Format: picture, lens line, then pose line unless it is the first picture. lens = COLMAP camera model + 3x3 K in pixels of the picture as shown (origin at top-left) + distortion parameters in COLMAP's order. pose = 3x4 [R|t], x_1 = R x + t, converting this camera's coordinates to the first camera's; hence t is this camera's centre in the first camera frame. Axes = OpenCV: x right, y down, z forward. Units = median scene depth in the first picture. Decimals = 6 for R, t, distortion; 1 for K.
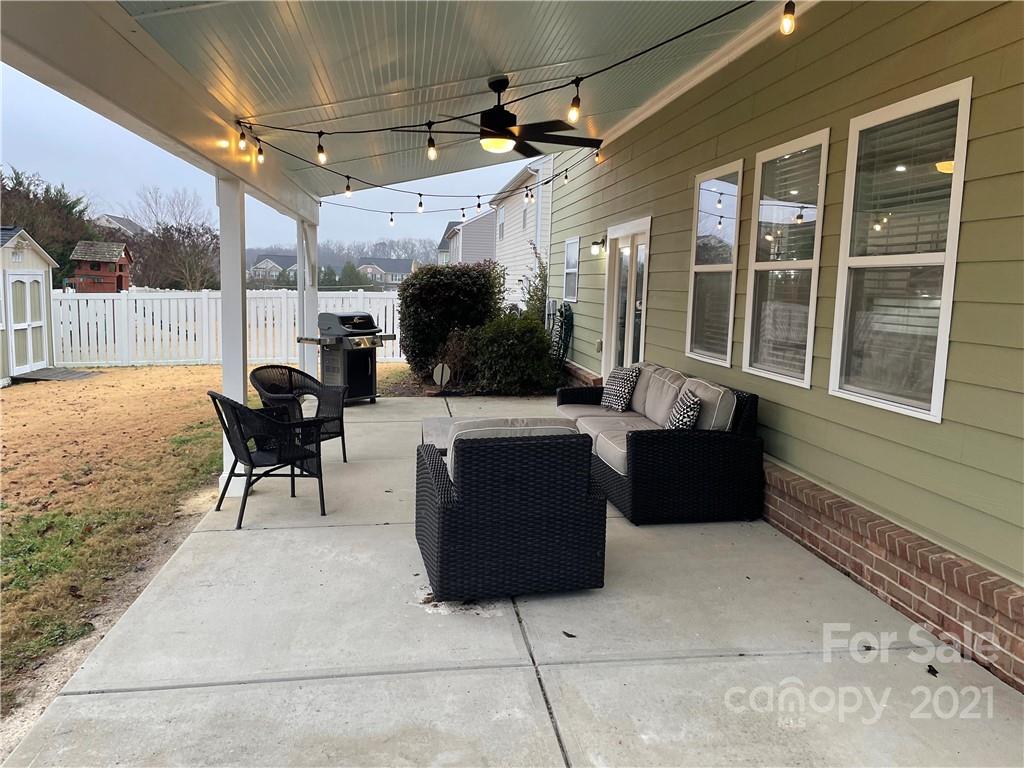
lens RADIAL K [[762.4, 0, 512.0], [0, 762.4, 384.0], [0, 0, 1]] dist [0.002406, -0.134973]
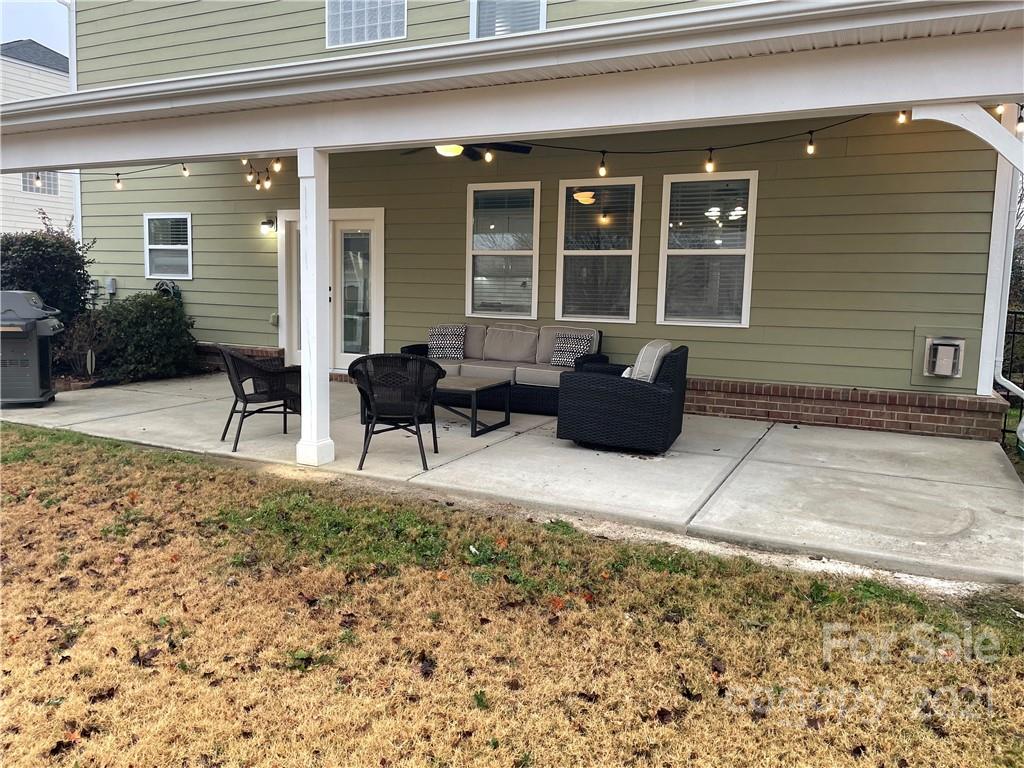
lens RADIAL K [[777.4, 0, 512.0], [0, 777.4, 384.0], [0, 0, 1]] dist [0.000784, -0.000522]
pose [[0.544304, -0.111679, 0.831421, -1.427576], [0.097236, 0.992818, 0.069702, -0.008396], [-0.833234, 0.042905, 0.551254, 0.276252]]
